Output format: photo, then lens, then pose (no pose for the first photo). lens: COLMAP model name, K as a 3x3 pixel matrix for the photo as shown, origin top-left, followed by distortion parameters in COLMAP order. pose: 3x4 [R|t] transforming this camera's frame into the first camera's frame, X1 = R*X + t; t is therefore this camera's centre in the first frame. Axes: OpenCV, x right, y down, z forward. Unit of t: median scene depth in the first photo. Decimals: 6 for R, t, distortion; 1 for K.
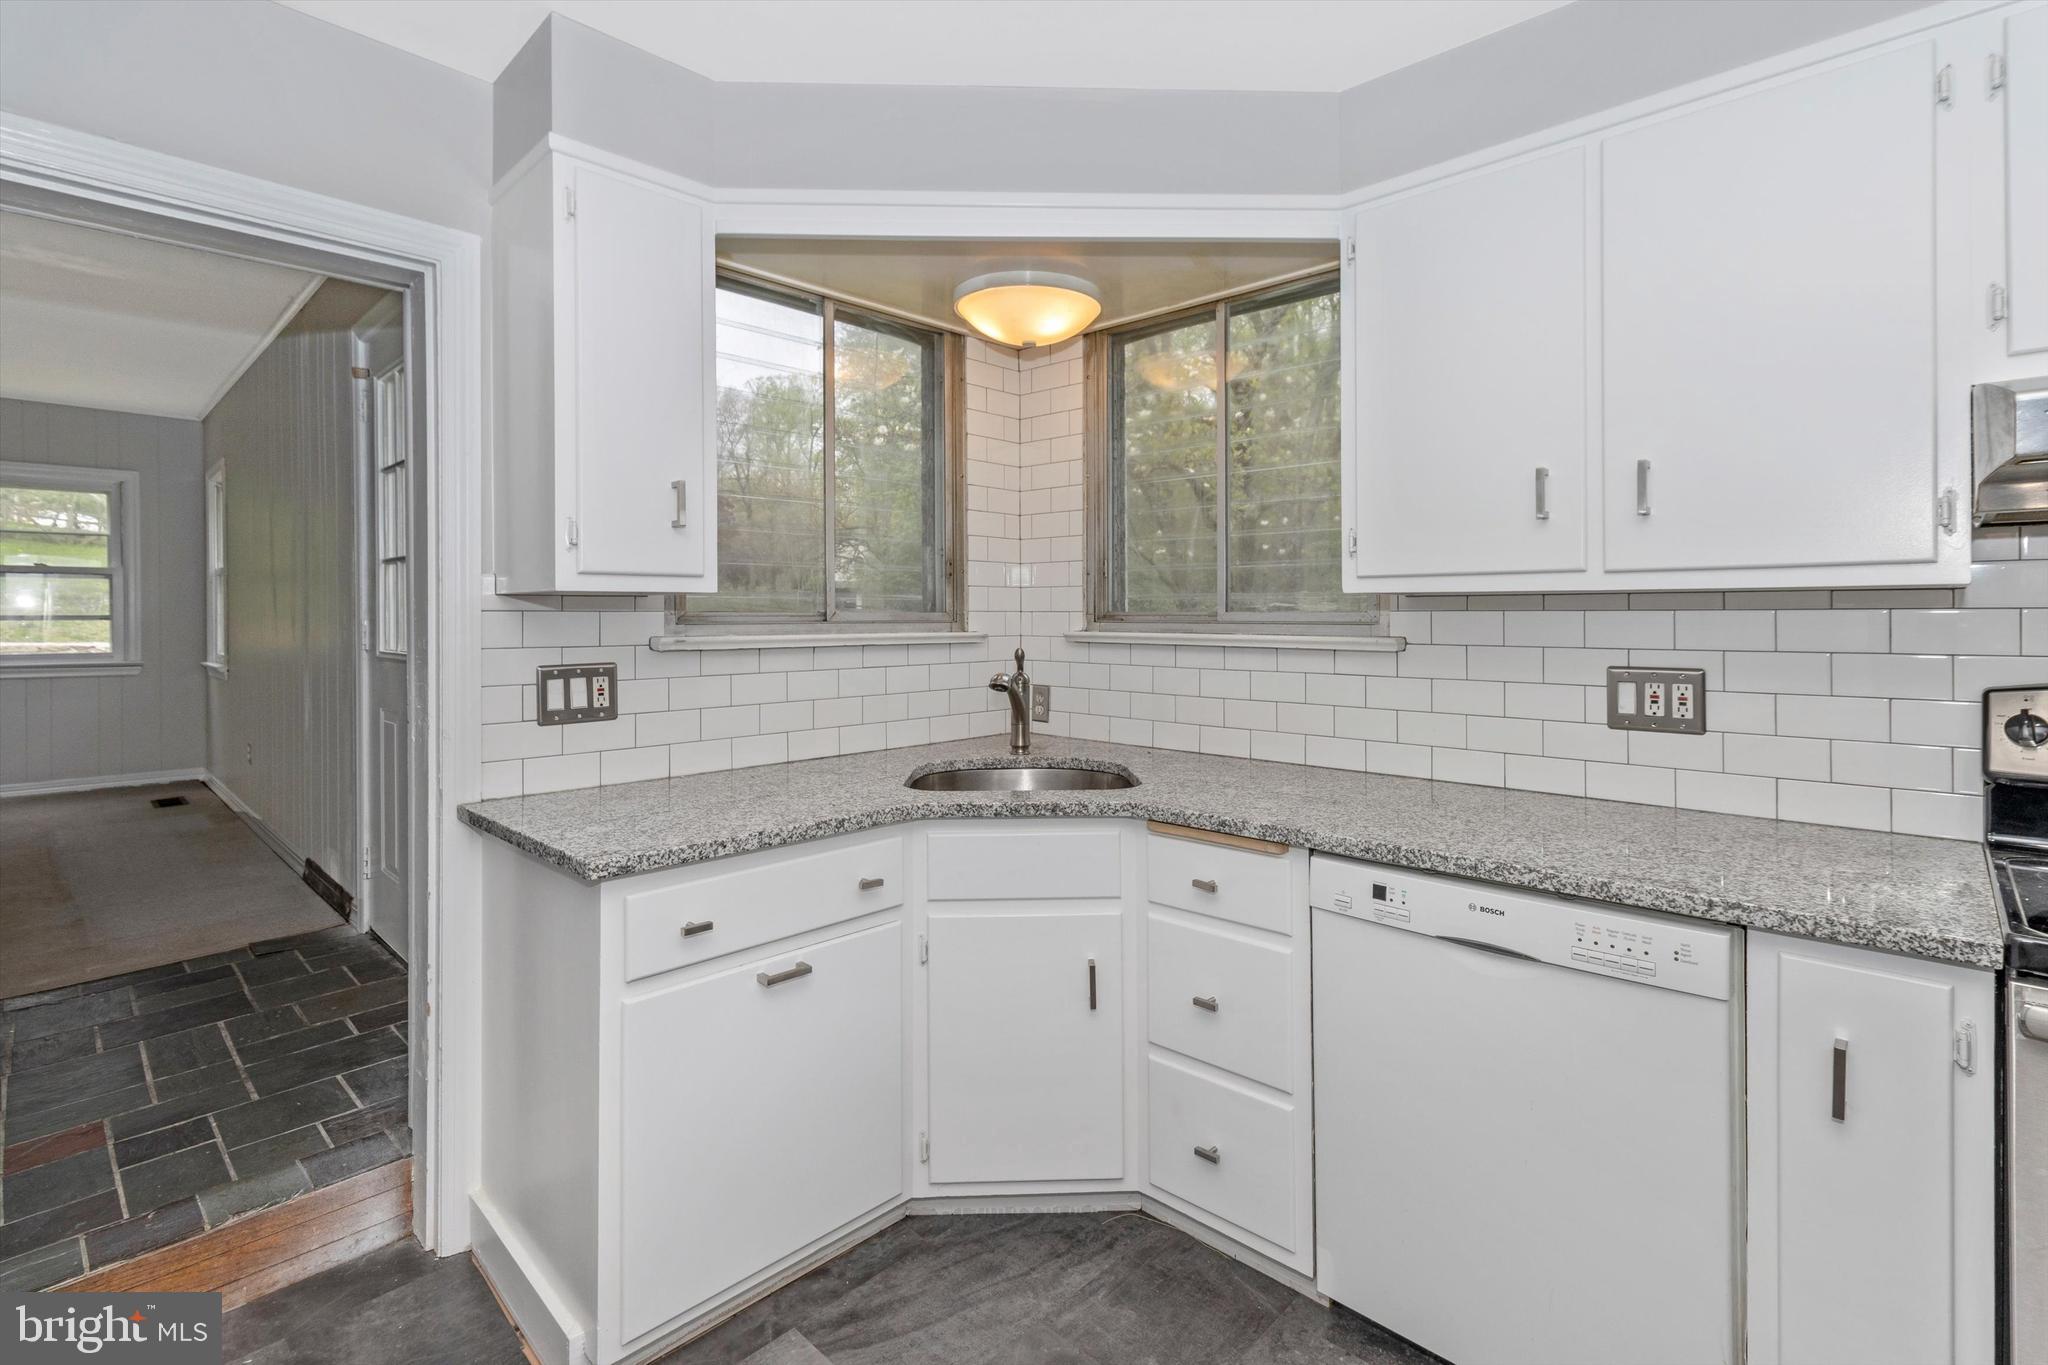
lens RADIAL K [[965.9, 0, 1012.4], [0, 965.9, 605.9], [0, 0, 1]] dist [0.006233, 0.000825]
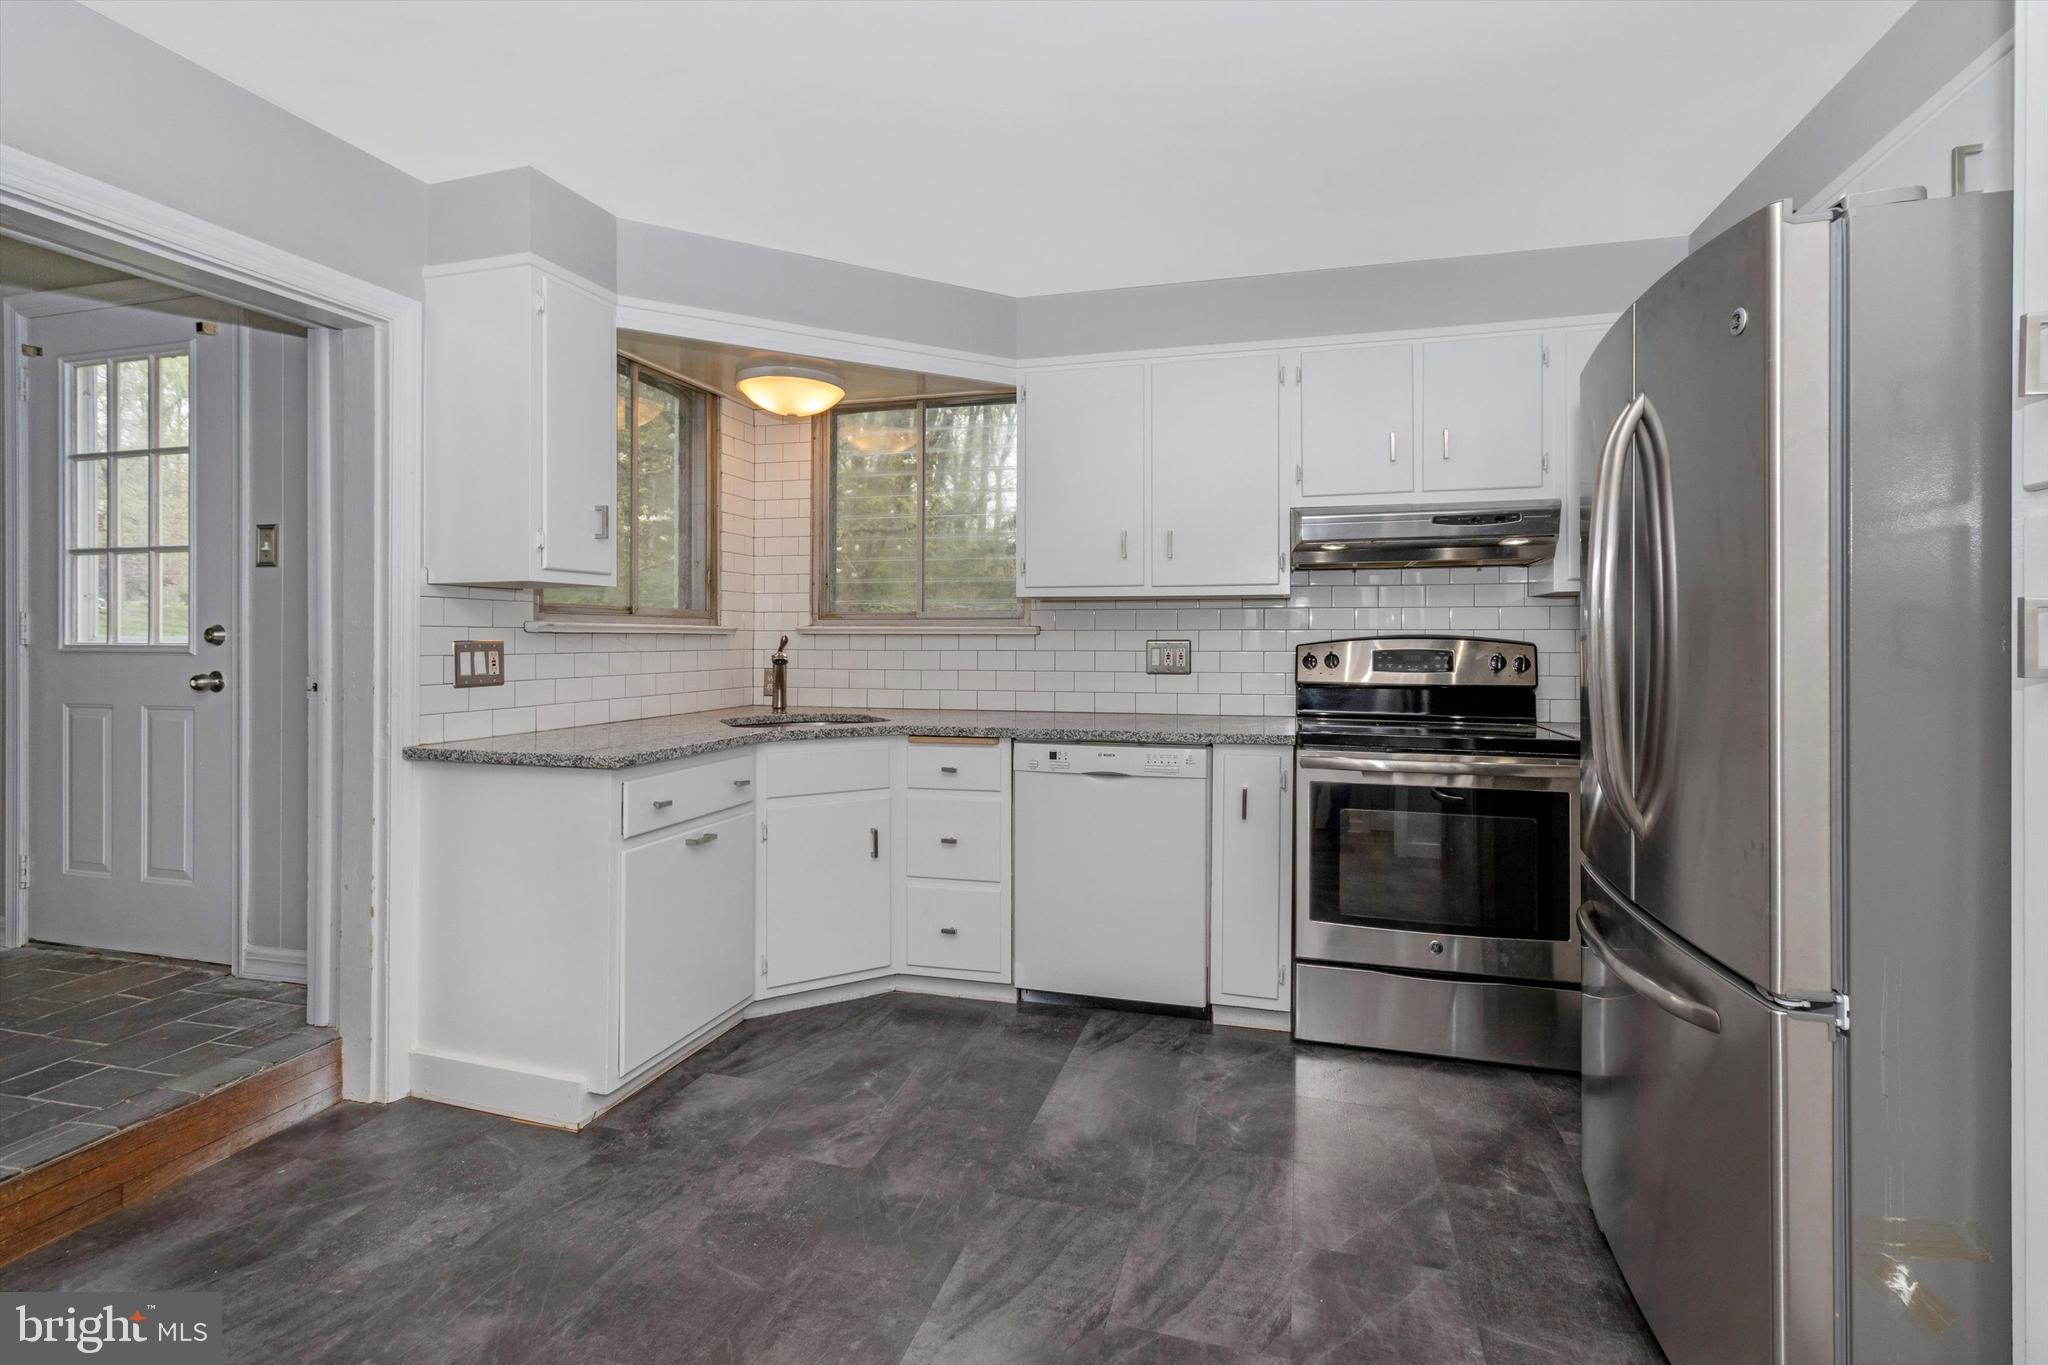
lens RADIAL K [[965.9, 0, 1024.1], [0, 965.9, 636.9], [0, 0, 1]] dist [0.006233, 0.000825]
pose [[0.884483, 0.001566, 0.466571, -0.425483], [-0.005366, 0.999962, 0.006817, 0.044337], [-0.466542, -0.008533, 0.884458, -0.487073]]
